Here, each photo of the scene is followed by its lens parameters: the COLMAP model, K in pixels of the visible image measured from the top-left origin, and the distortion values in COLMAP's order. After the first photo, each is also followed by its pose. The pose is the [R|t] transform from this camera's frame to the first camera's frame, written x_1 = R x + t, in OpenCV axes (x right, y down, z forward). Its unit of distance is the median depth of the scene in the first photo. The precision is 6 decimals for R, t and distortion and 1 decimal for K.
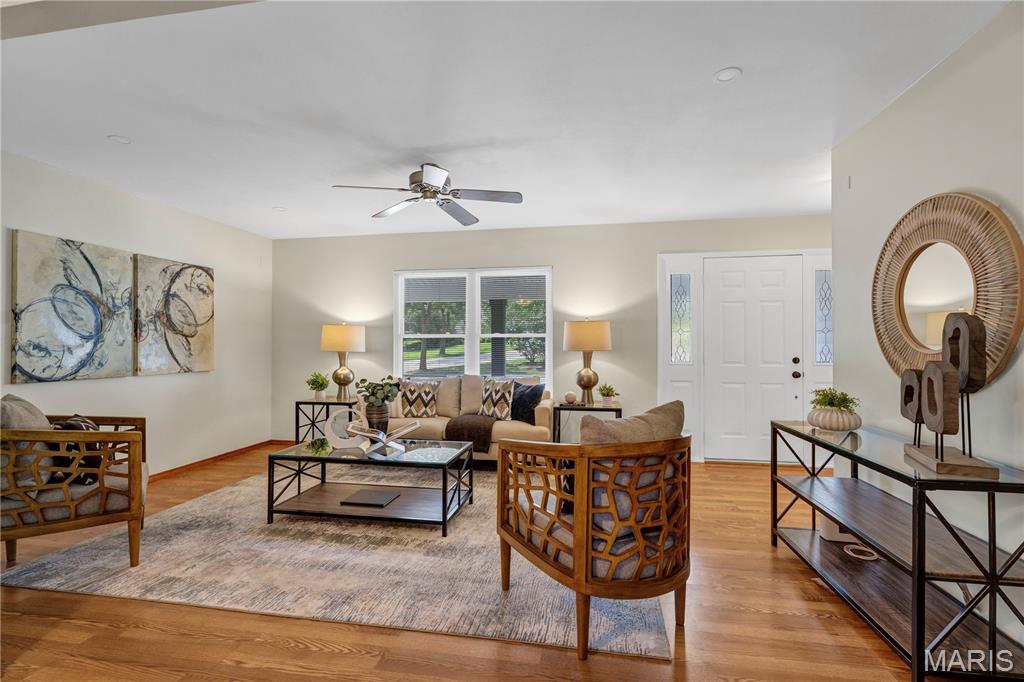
lens RADIAL K [[471.9, 0, 512.0], [0, 471.9, 341.0], [0, 0, 1]] dist [0.000276, 0.000771]
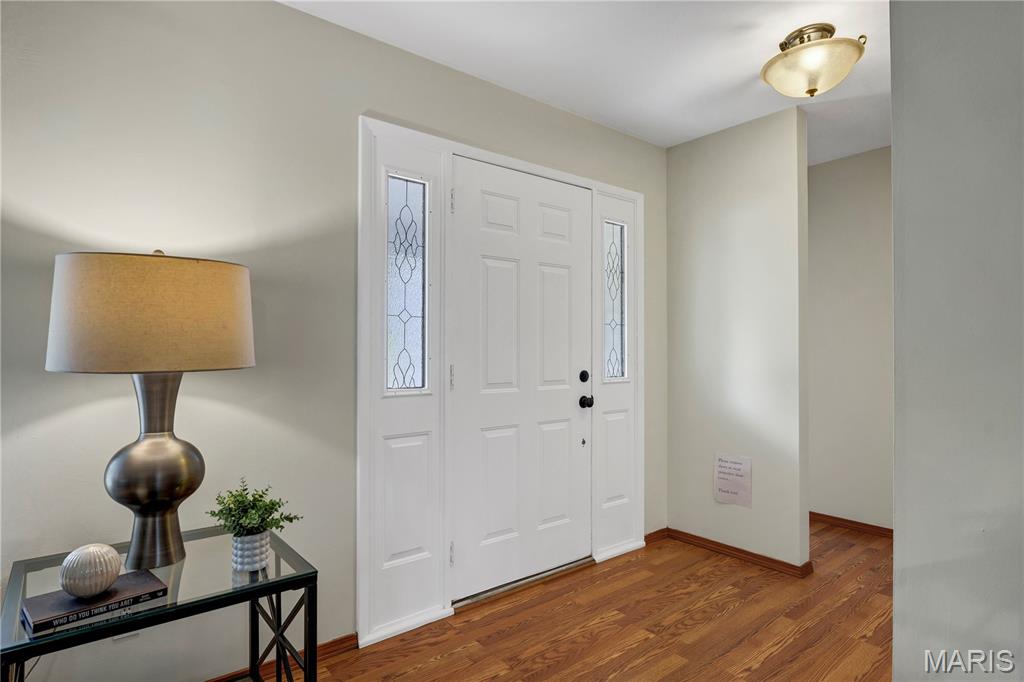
lens RADIAL K [[549.0, 0, 512.0], [0, 549.0, 341.0], [0, 0, 1]] dist [-0.002009, -0.000427]
pose [[0.648210, 0.011206, 0.761379, 0.051753], [-0.010425, 0.999929, -0.005841, 0.004279], [-0.761390, -0.004152, 0.648280, 0.657040]]
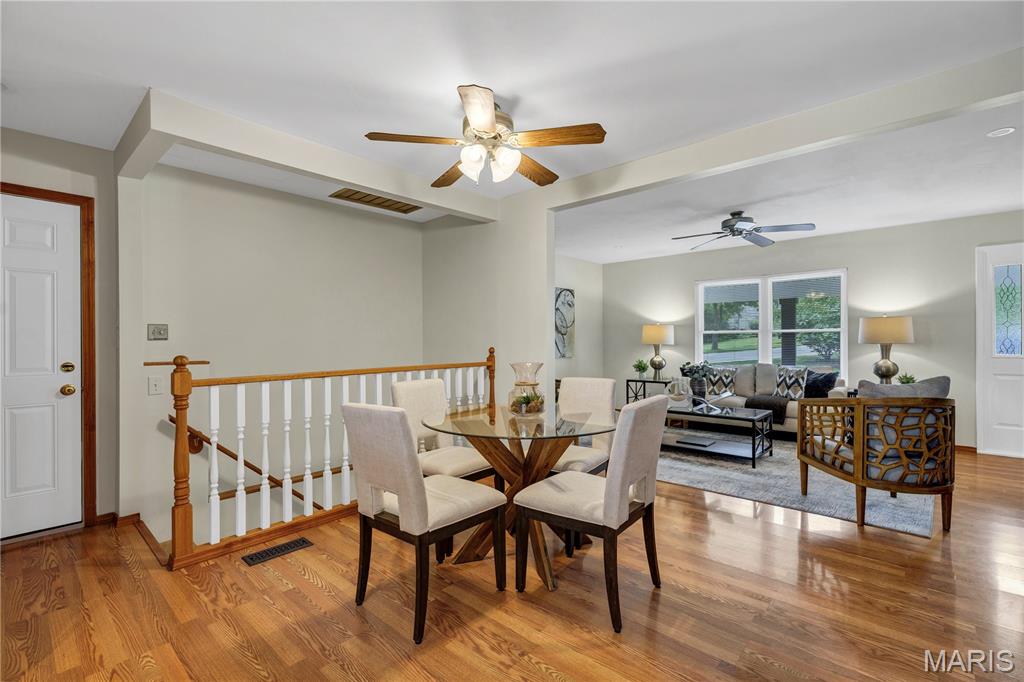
lens RADIAL K [[471.9, 0, 512.0], [0, 471.9, 341.0], [0, 0, 1]] dist [0.000276, 0.000771]
pose [[0.854147, -0.004091, -0.520016, -0.011863], [0.009176, 0.999932, 0.007204, -0.001103], [0.519951, -0.010925, 0.854126, -0.399049]]
